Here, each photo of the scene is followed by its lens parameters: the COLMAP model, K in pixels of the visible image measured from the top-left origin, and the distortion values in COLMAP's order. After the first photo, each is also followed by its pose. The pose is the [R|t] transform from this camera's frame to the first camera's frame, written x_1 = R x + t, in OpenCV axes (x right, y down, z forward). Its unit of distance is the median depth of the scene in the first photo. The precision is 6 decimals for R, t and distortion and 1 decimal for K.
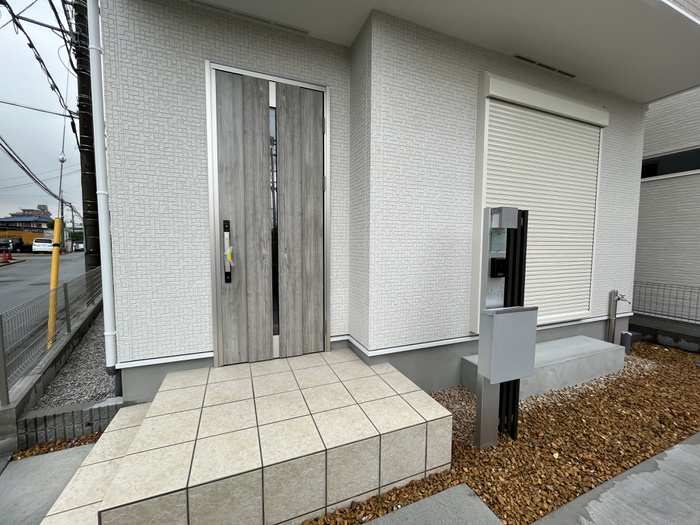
lens RADIAL K [[281.8, 0, 347.9], [0, 281.8, 264.4], [0, 0, 1]] dist [-0.005461, 0.000443]
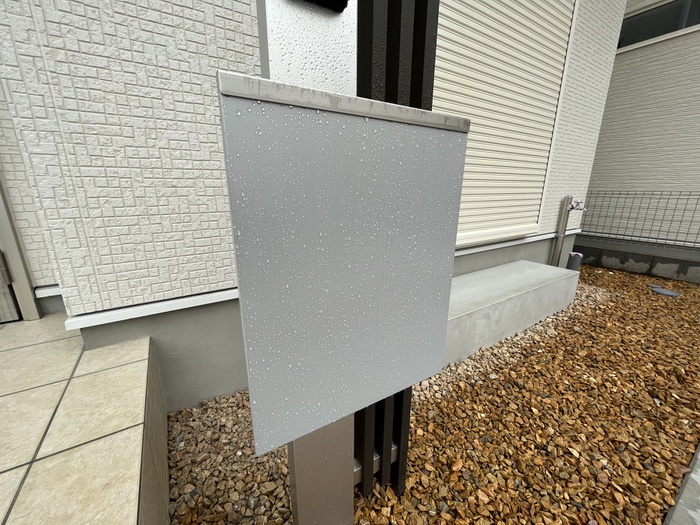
lens RADIAL K [[281.8, 0, 347.9], [0, 281.8, 264.4], [0, 0, 1]] dist [-0.005461, 0.000443]
pose [[0.982527, -0.053796, 0.178178, 0.353864], [0.017851, 0.980142, 0.197493, 0.151174], [-0.185264, -0.190862, 0.963976, 0.516117]]
